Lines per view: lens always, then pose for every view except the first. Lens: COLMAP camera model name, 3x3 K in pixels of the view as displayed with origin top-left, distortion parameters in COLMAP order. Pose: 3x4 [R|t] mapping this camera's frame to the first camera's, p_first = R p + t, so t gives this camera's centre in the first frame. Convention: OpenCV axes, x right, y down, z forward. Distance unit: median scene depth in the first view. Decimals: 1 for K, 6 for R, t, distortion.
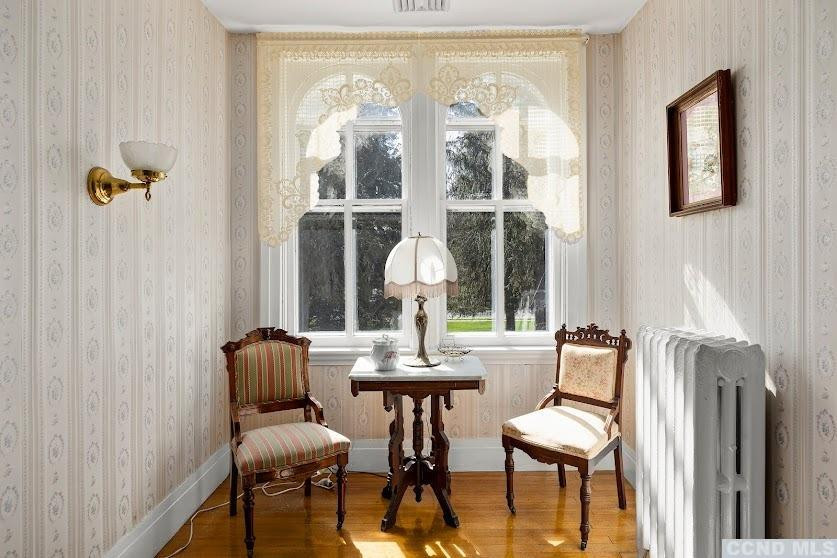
lens RADIAL K [[503.7, 0, 436.8], [0, 503.7, 256.6], [0, 0, 1]] dist [-0.004010, 0.002581]
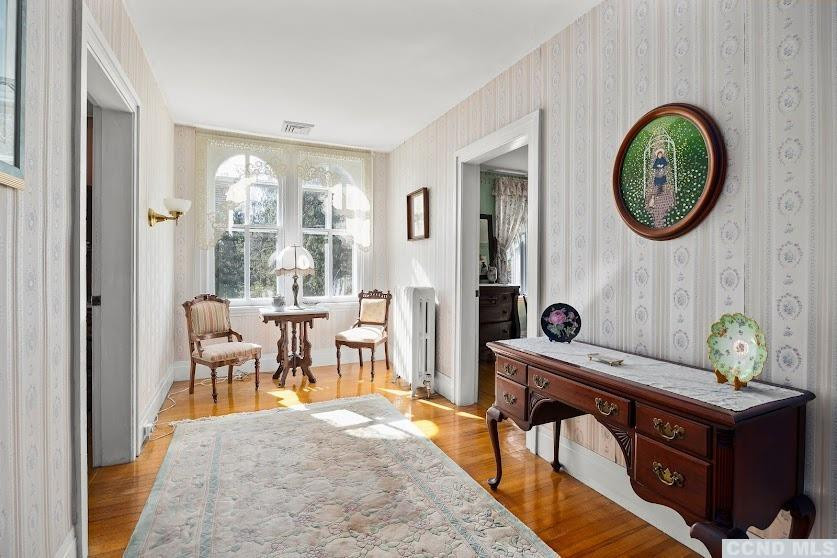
lens RADIAL K [[403.1, 0, 415.1], [0, 403.1, 271.3], [0, 0, 1]] dist [-0.014922, 0.000463]
pose [[0.913091, 0.002166, 0.407750, -0.253126], [-0.009583, 0.999824, 0.016150, 0.029136], [-0.407643, -0.018654, 0.912951, -0.679474]]
